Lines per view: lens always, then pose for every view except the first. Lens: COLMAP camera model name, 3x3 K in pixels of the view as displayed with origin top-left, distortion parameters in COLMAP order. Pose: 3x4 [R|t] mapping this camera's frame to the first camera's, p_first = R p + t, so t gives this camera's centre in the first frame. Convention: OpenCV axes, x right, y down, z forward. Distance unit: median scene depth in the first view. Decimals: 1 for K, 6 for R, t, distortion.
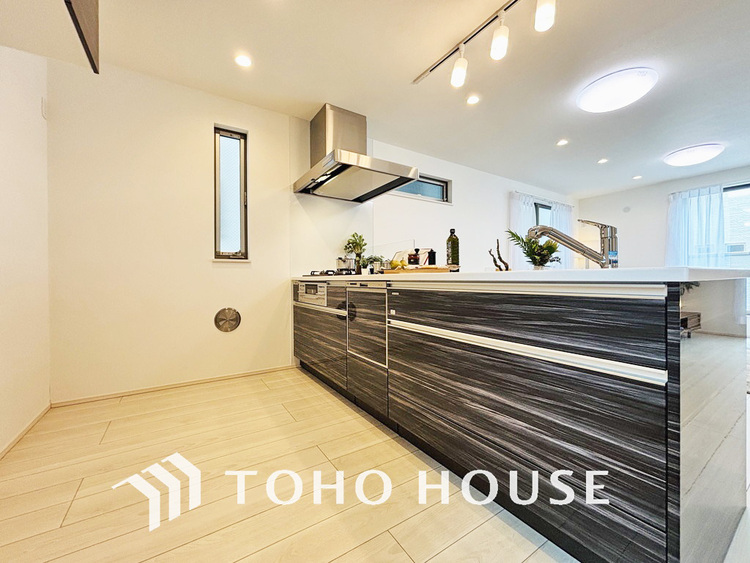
lens RADIAL K [[303.8, 0, 375.3], [0, 303.8, 282.9], [0, 0, 1]] dist [-0.007478, 0.000653]
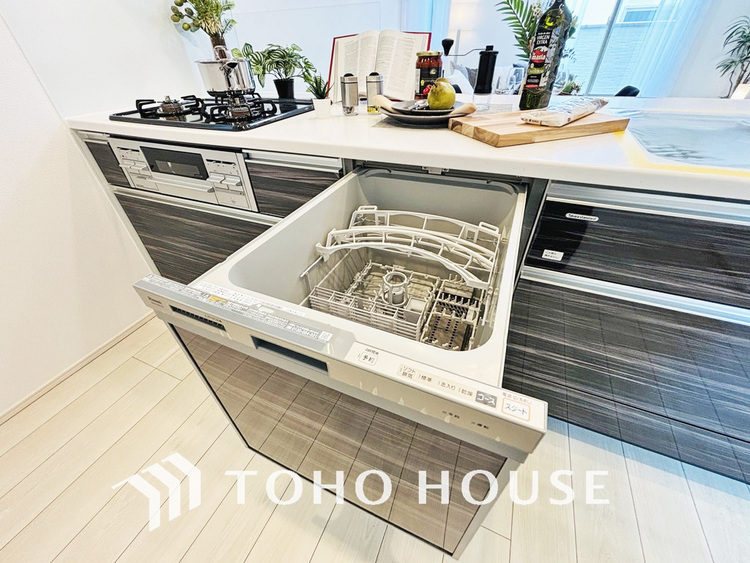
lens RADIAL K [[303.8, 0, 375.3], [0, 303.8, 285.2], [0, 0, 1]] dist [-0.007478, 0.000653]
pose [[0.835703, -0.349299, 0.423782, -0.209650], [0.024549, 0.794649, 0.606572, -0.082190], [-0.548633, -0.496510, 0.672666, 0.499659]]
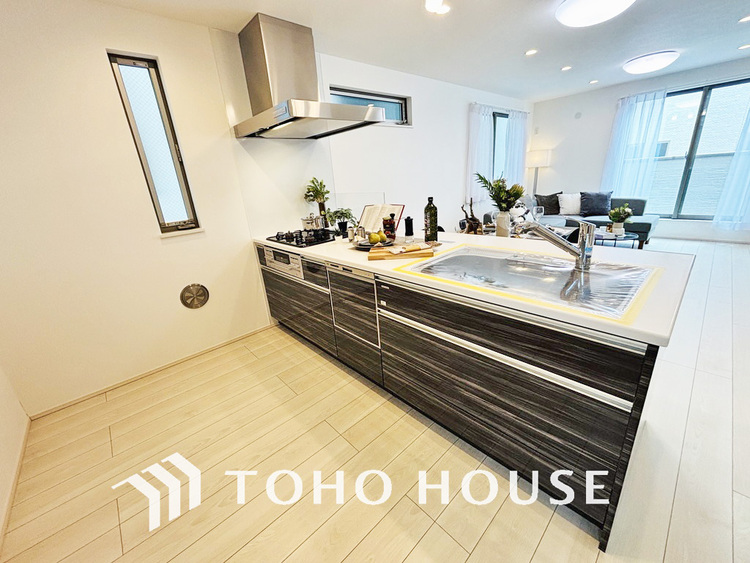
lens RADIAL K [[303.8, 0, 375.7], [0, 303.8, 282.0], [0, 0, 1]] dist [-0.007478, 0.000653]
pose [[0.982618, -0.119019, 0.142465, -0.064400], [0.068496, 0.945731, 0.317650, -0.182103], [-0.172540, -0.302370, 0.937444, 0.035984]]
